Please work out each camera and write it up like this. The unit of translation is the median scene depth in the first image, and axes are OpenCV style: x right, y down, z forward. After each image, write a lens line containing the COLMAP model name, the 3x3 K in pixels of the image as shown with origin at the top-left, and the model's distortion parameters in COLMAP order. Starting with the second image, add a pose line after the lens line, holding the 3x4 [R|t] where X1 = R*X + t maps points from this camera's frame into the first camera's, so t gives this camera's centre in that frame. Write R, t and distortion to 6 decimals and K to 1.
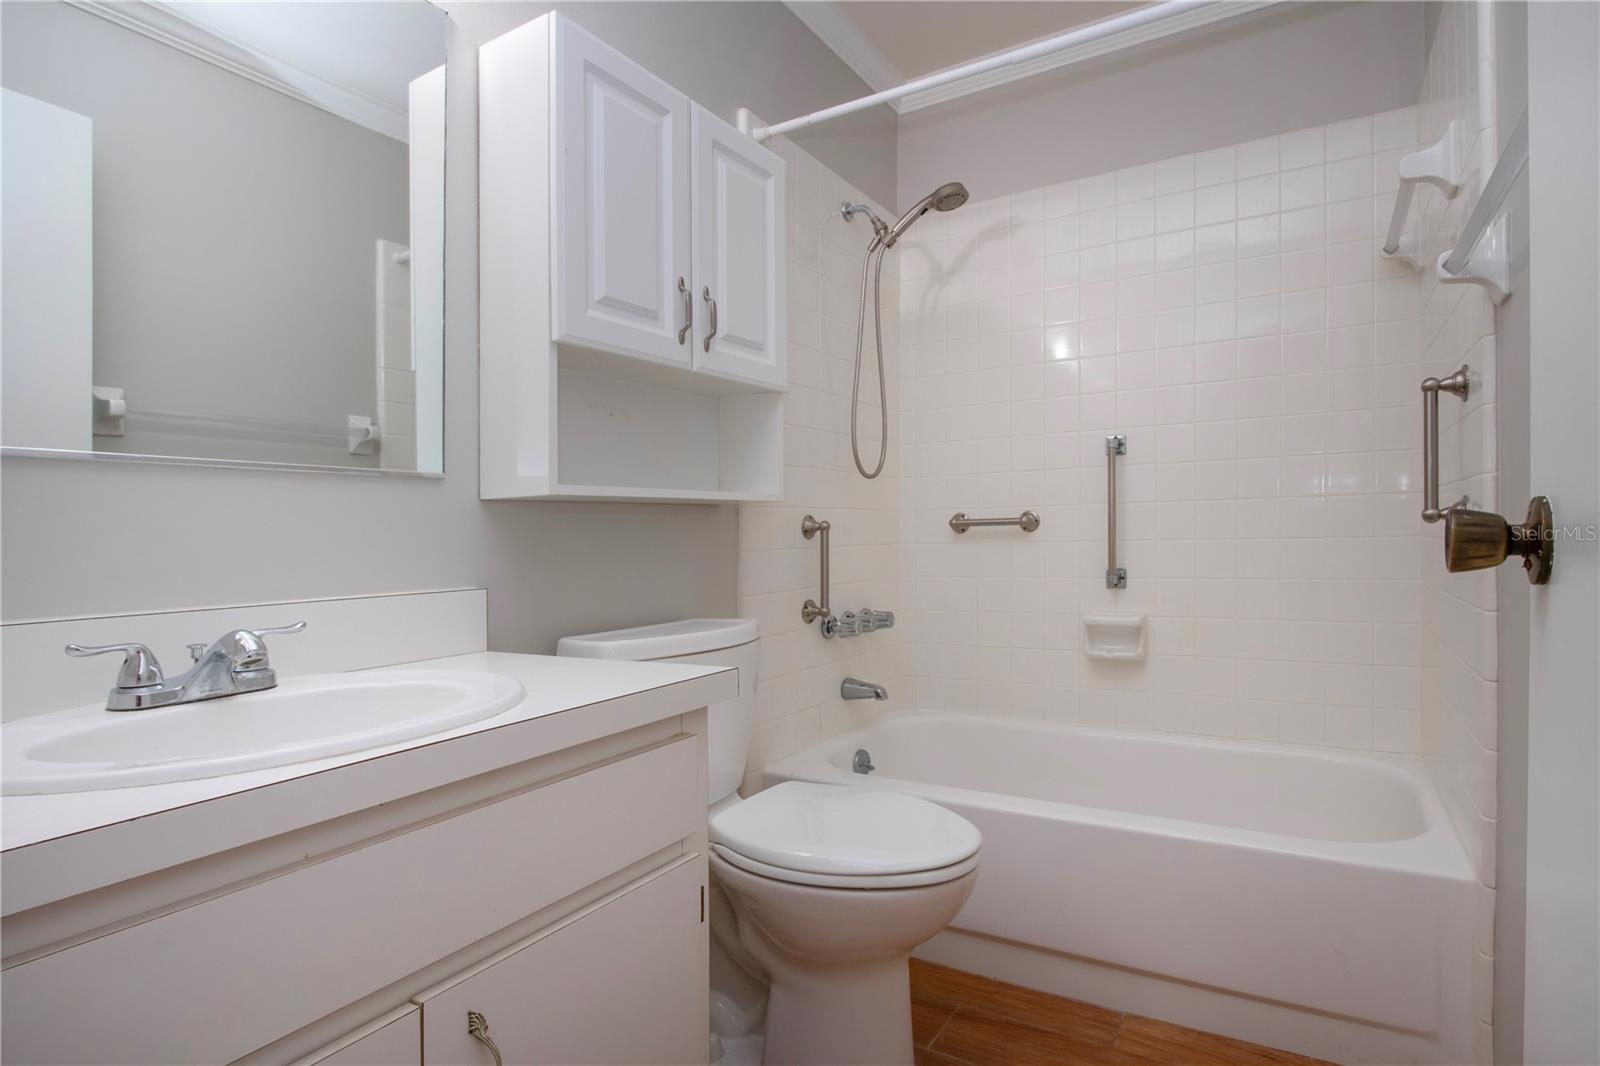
lens RADIAL K [[820.9, 0, 971.4], [0, 820.9, 543.3], [0, 0, 1]] dist [-0.016073, 0.000411]
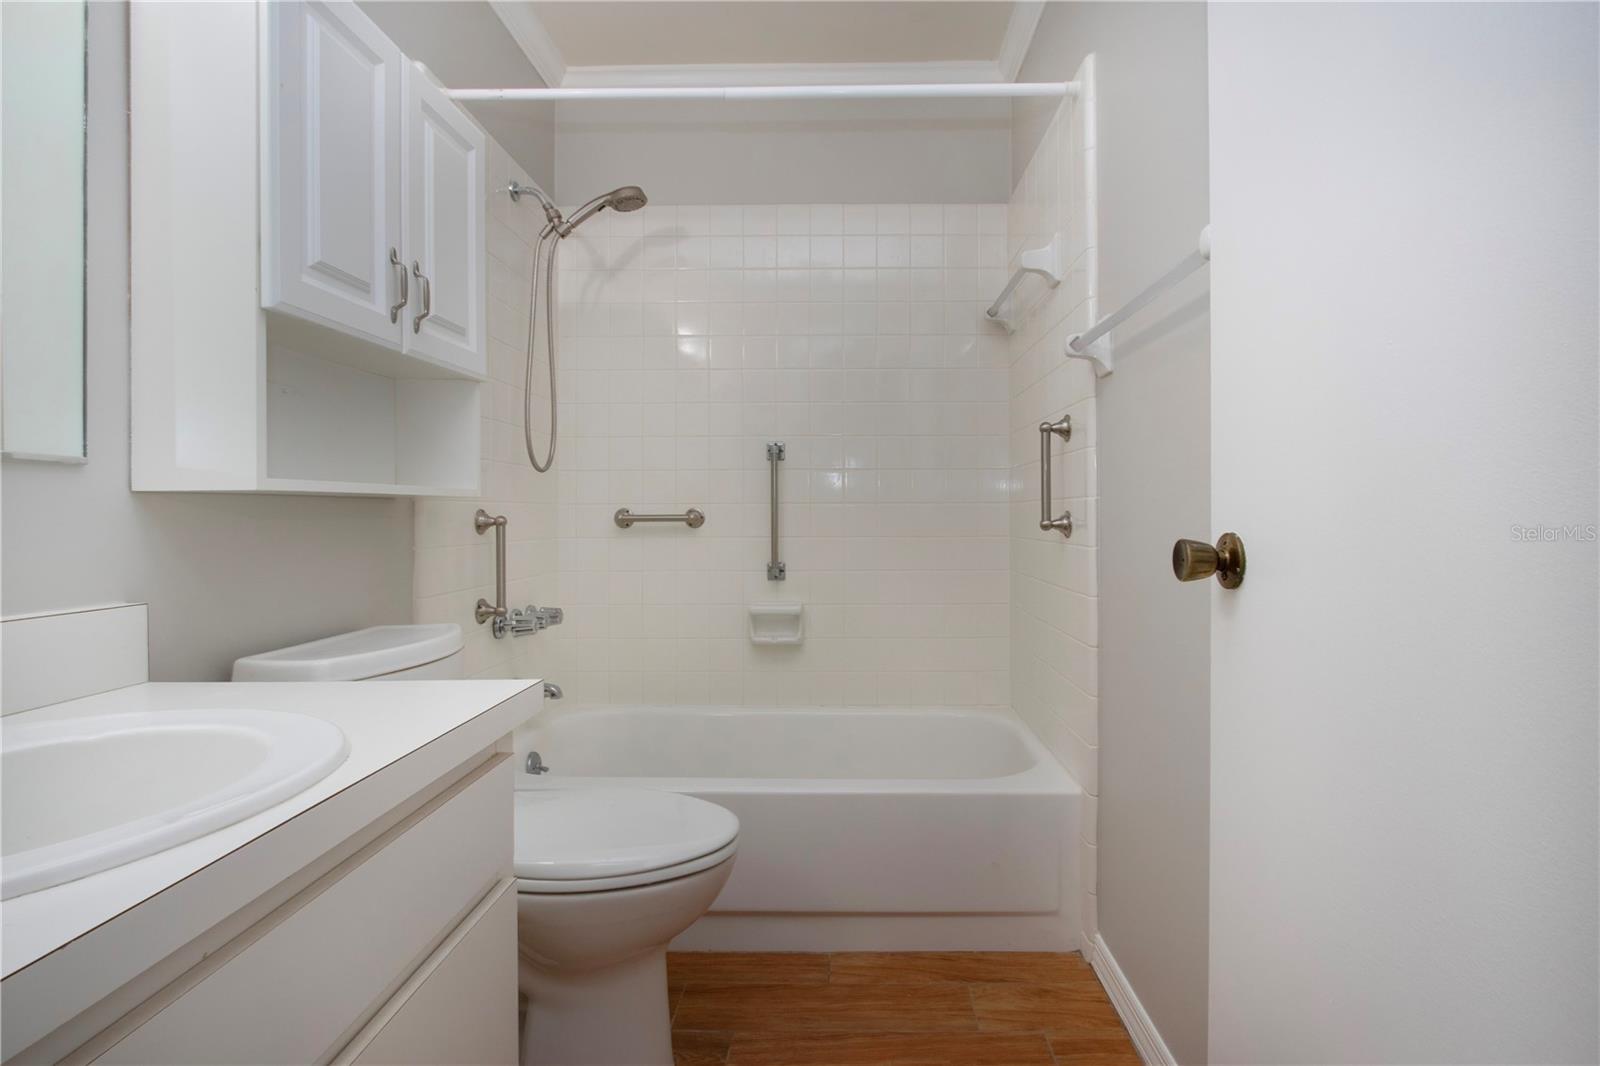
lens RADIAL K [[806.5, 0, 826.7], [0, 806.5, 514.1], [0, 0, 1]] dist [-0.011255, 0.001618]
pose [[0.885419, 0.017501, 0.464465, -0.324112], [-0.015238, 0.999847, -0.008627, -0.031299], [-0.464545, 0.000561, 0.885549, -0.003248]]
